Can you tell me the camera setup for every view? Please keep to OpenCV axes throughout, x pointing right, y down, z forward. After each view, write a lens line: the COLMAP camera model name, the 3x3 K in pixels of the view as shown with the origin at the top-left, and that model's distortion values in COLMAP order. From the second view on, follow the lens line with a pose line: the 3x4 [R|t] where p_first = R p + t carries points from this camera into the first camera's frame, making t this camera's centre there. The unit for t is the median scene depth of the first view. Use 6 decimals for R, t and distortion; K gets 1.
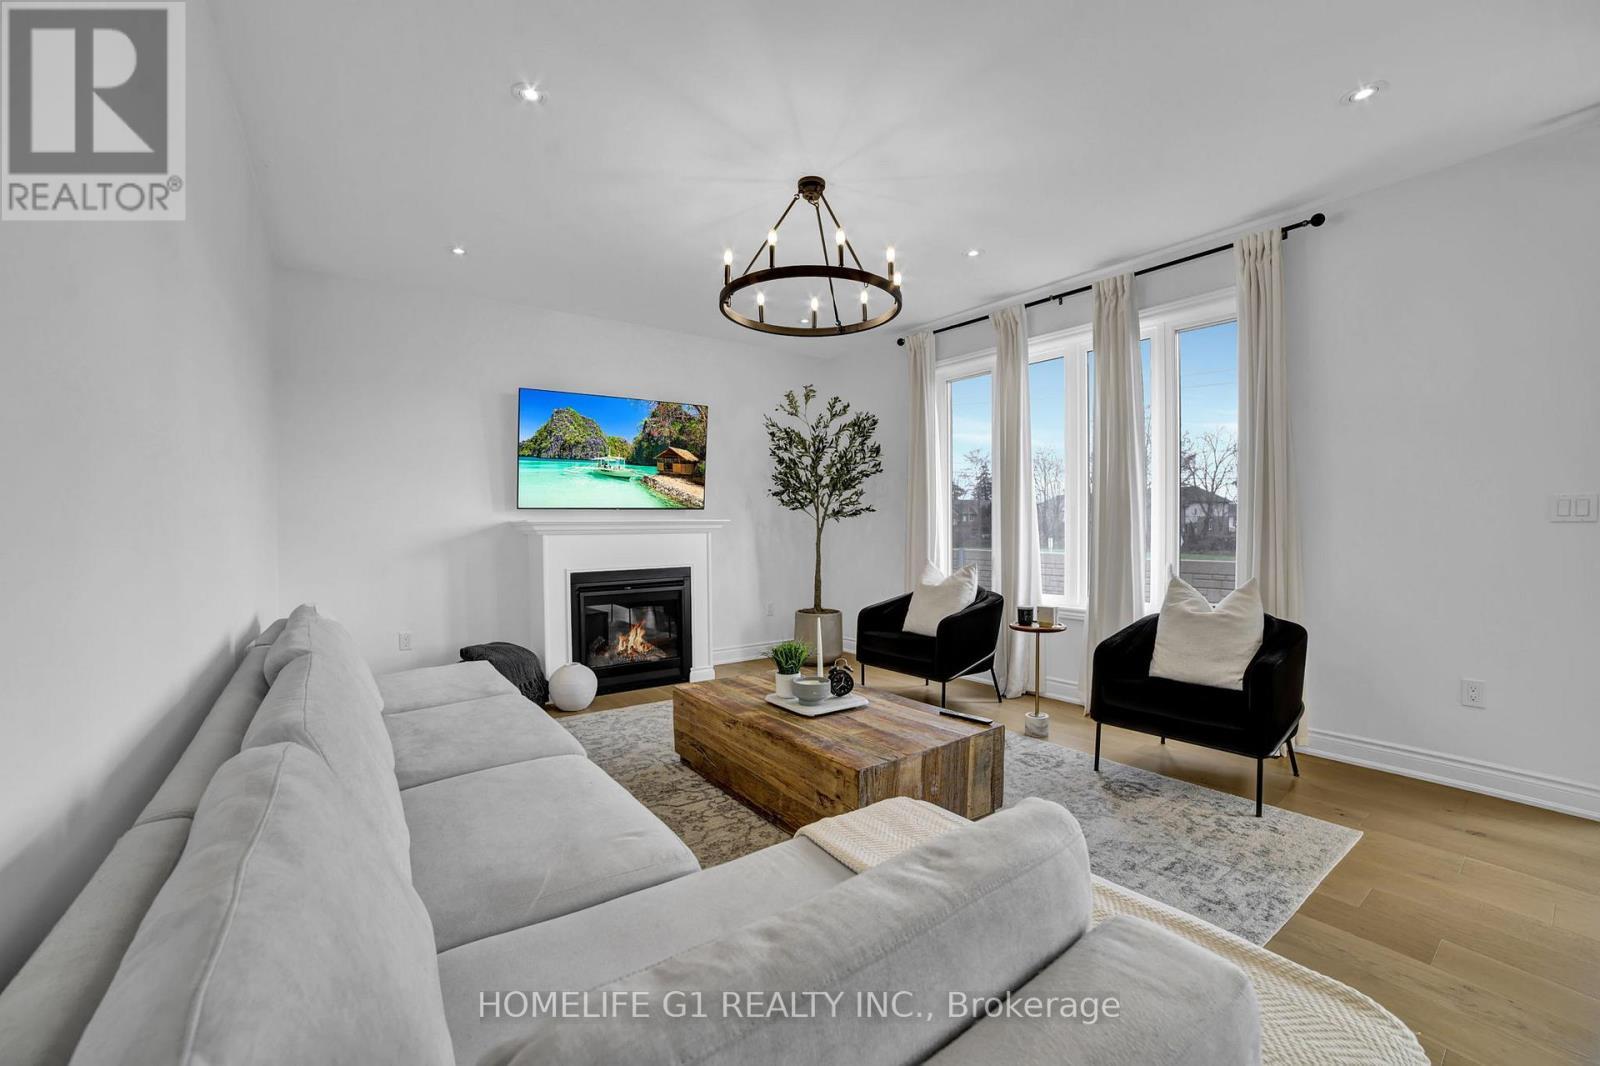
lens RADIAL K [[638.4, 0, 800.0], [0, 638.4, 533.0], [0, 0, 1]] dist [-0.054520, 0.000209]
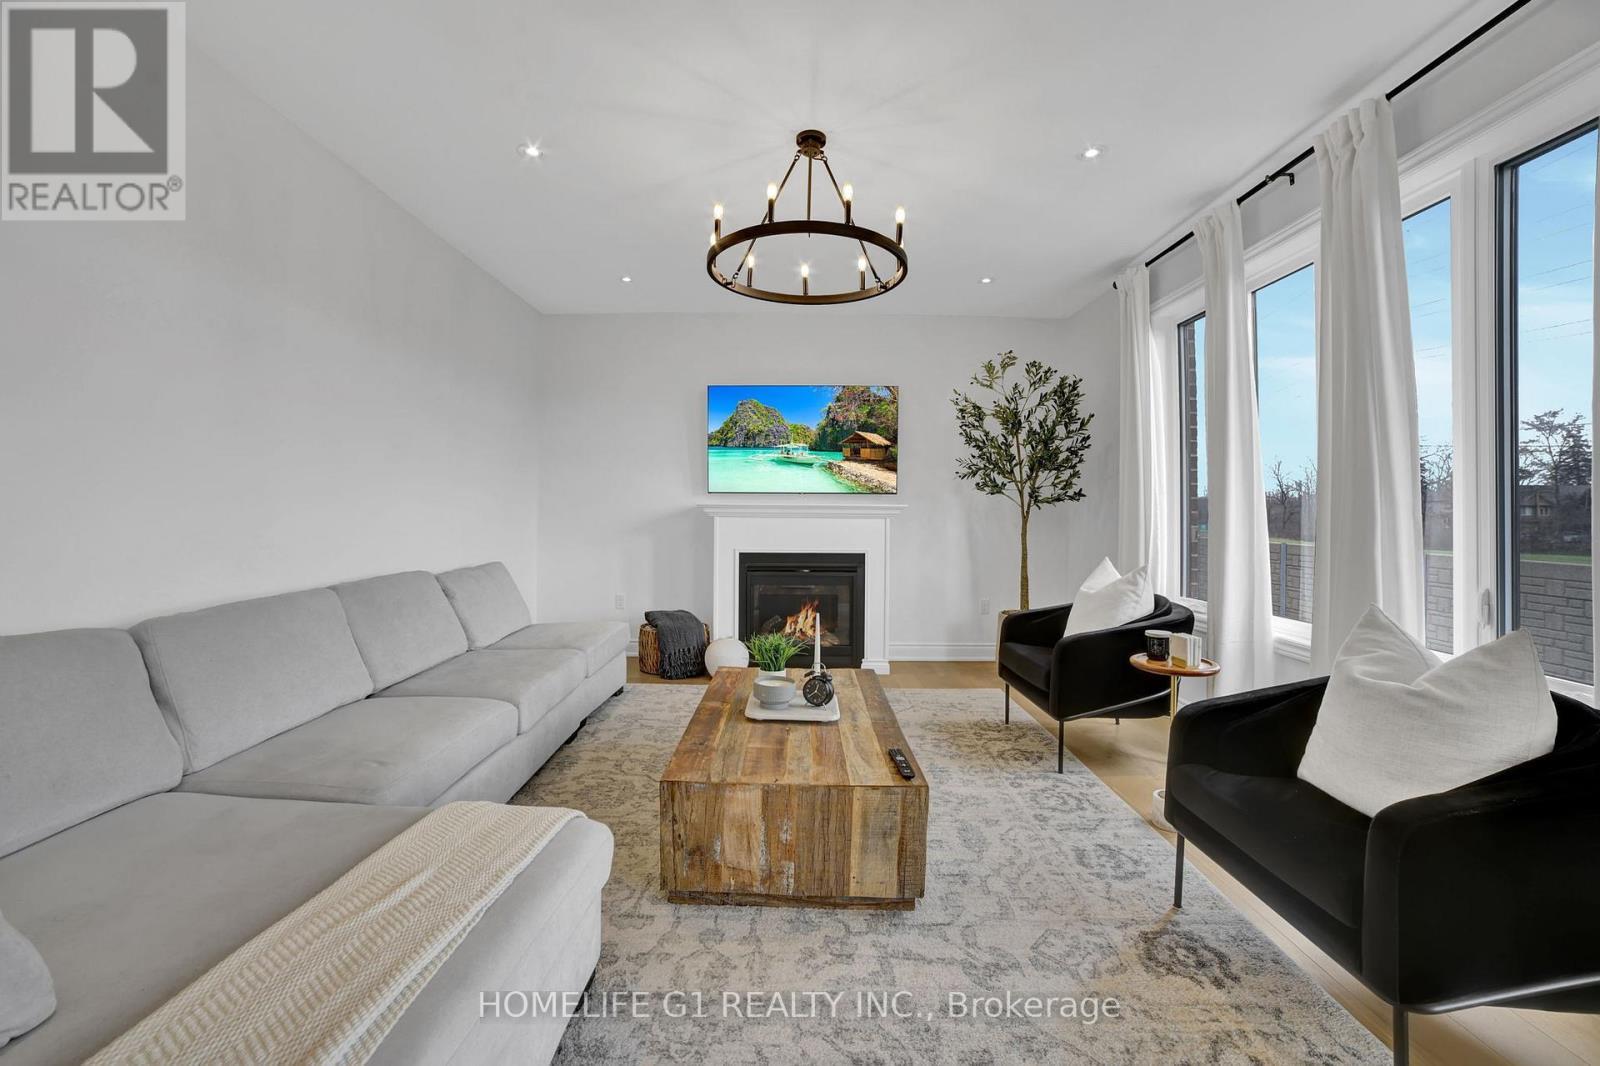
lens RADIAL K [[647.5, 0, 801.4], [0, 647.5, 493.9], [0, 0, 1]] dist [-0.037970, 0.000176]
pose [[0.804958, 0.002082, -0.593328, 0.336827], [-0.025945, 0.999161, -0.031693, -0.004349], [0.592764, 0.040906, 0.804337, 0.154989]]
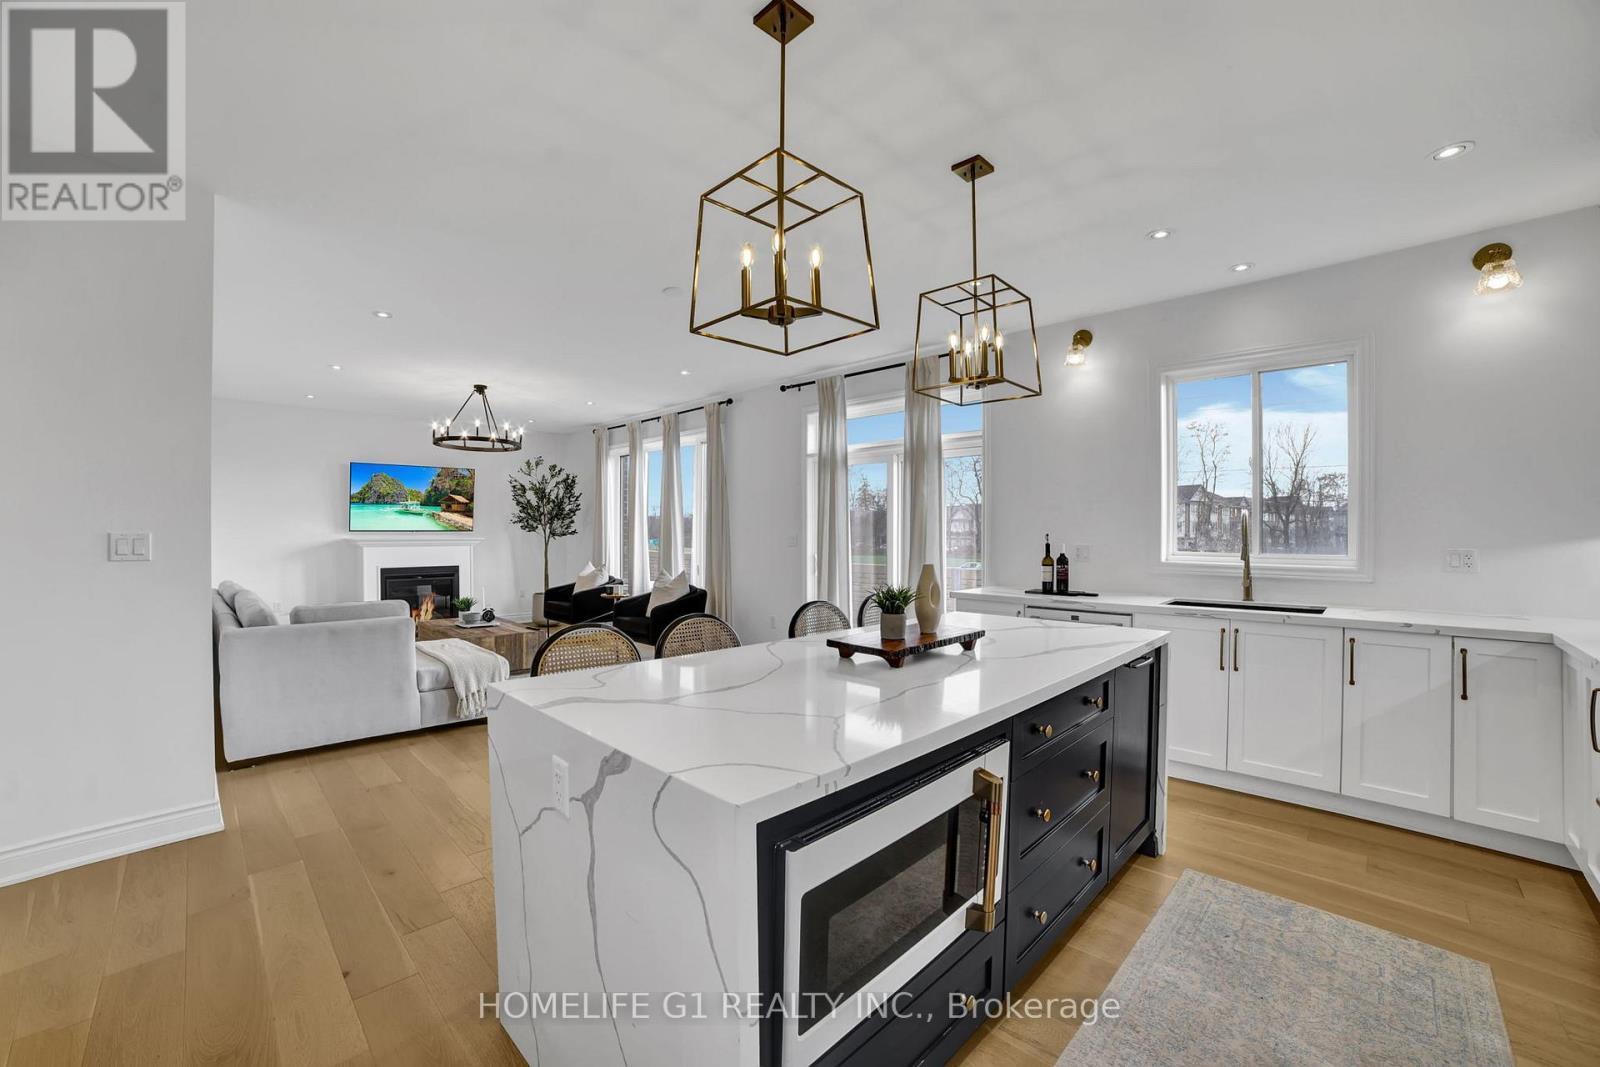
lens RADIAL K [[635.5, 0, 722.0], [0, 635.5, 537.4], [0, 0, 1]] dist [-0.000016, 0.000057]
pose [[0.998537, 0.004570, 0.053873, 0.440964], [-0.004107, 0.999954, -0.008697, -0.011788], [-0.053911, 0.008464, 0.998510, -0.737927]]
